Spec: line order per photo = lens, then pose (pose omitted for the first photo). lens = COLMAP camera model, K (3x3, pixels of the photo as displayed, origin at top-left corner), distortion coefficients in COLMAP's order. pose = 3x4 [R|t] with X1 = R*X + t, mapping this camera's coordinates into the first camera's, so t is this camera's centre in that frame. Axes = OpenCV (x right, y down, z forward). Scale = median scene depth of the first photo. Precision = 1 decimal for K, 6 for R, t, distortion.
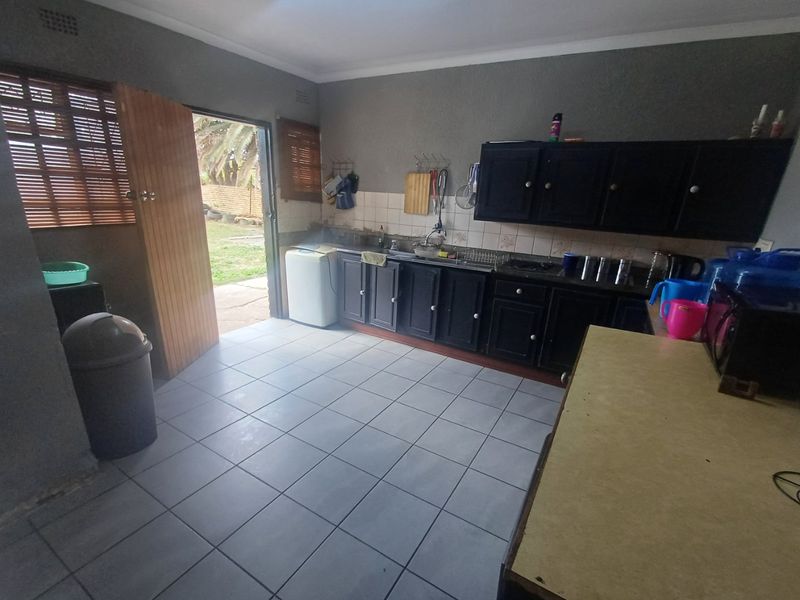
lens RADIAL K [[366.9, 0, 399.9], [0, 366.9, 318.7], [0, 0, 1]] dist [0.022662, -0.014129]
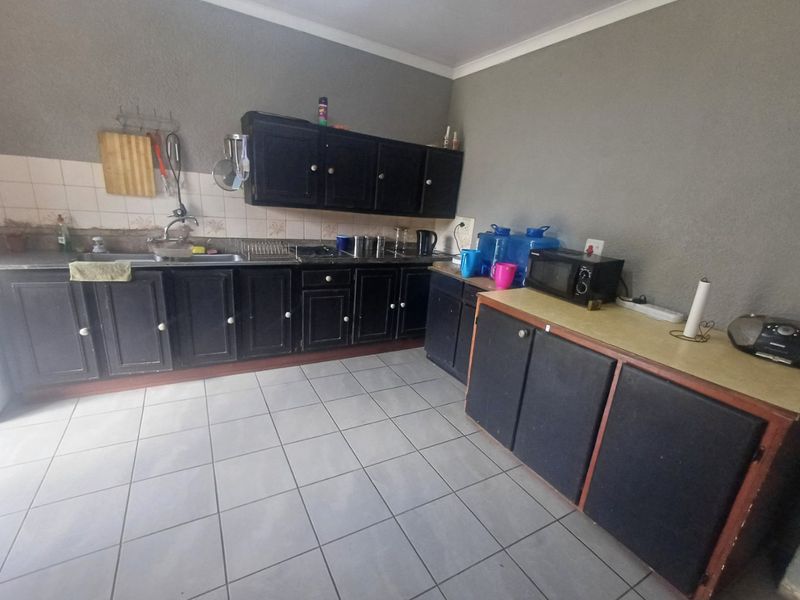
lens RADIAL K [[363.3, 0, 398.2], [0, 363.3, 318.7], [0, 0, 1]] dist [0.004515, 0.000204]
pose [[0.499342, -0.283031, 0.818872, -0.342157], [0.216580, 0.955908, 0.198326, -0.102886], [-0.838899, 0.078319, 0.538624, 0.266868]]
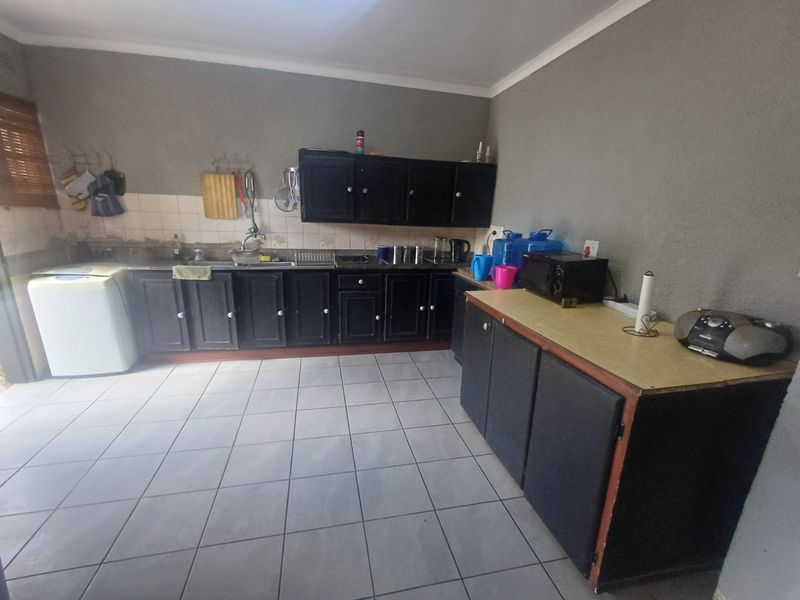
lens RADIAL K [[366.9, 0, 399.9], [0, 366.9, 318.7], [0, 0, 1]] dist [0.022662, -0.014129]
pose [[0.727677, -0.222422, 0.648857, -0.300283], [0.218836, 0.971812, 0.087708, -0.029260], [-0.650075, 0.078171, 0.755839, 0.044705]]
